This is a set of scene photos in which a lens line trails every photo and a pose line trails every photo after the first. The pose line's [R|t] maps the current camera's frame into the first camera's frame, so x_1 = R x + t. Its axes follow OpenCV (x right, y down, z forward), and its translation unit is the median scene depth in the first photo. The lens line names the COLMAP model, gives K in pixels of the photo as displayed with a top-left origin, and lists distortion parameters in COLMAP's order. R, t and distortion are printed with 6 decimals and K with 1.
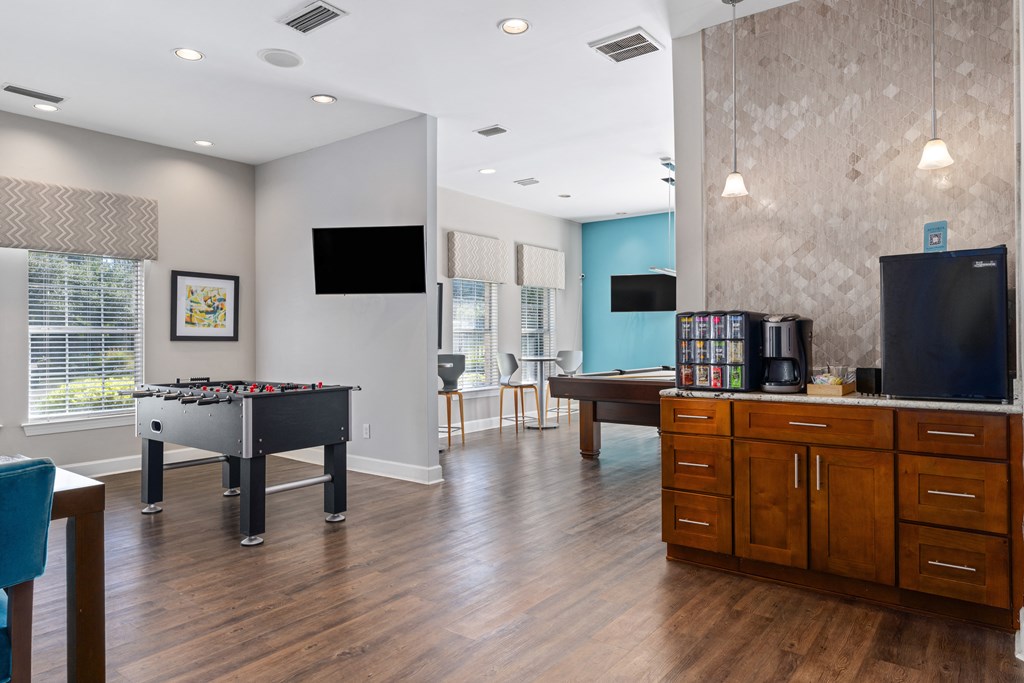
lens RADIAL K [[646.2, 0, 512.0], [0, 646.2, 341.5], [0, 0, 1]] dist [0.031693, -0.000001]
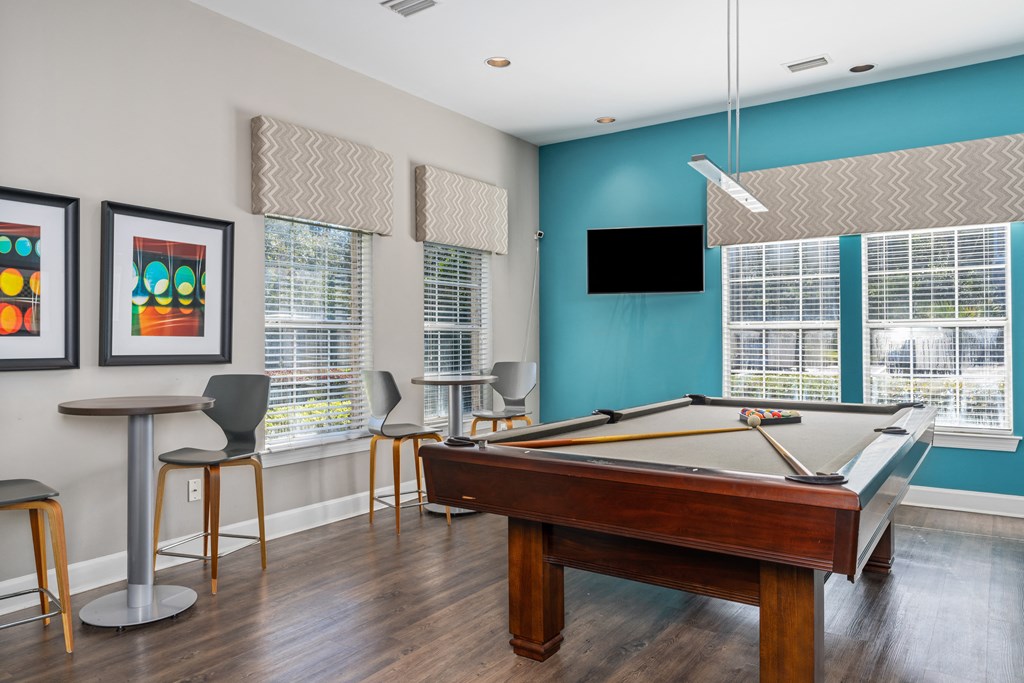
lens RADIAL K [[699.3, 0, 512.0], [0, 699.3, 341.5], [0, 0, 1]] dist [-0.000823, -0.000022]
pose [[0.998929, 0.000479, 0.046263, 0.061018], [-0.000444, 1.000000, -0.000786, -0.002982], [-0.046263, 0.000764, 0.998929, 0.409129]]
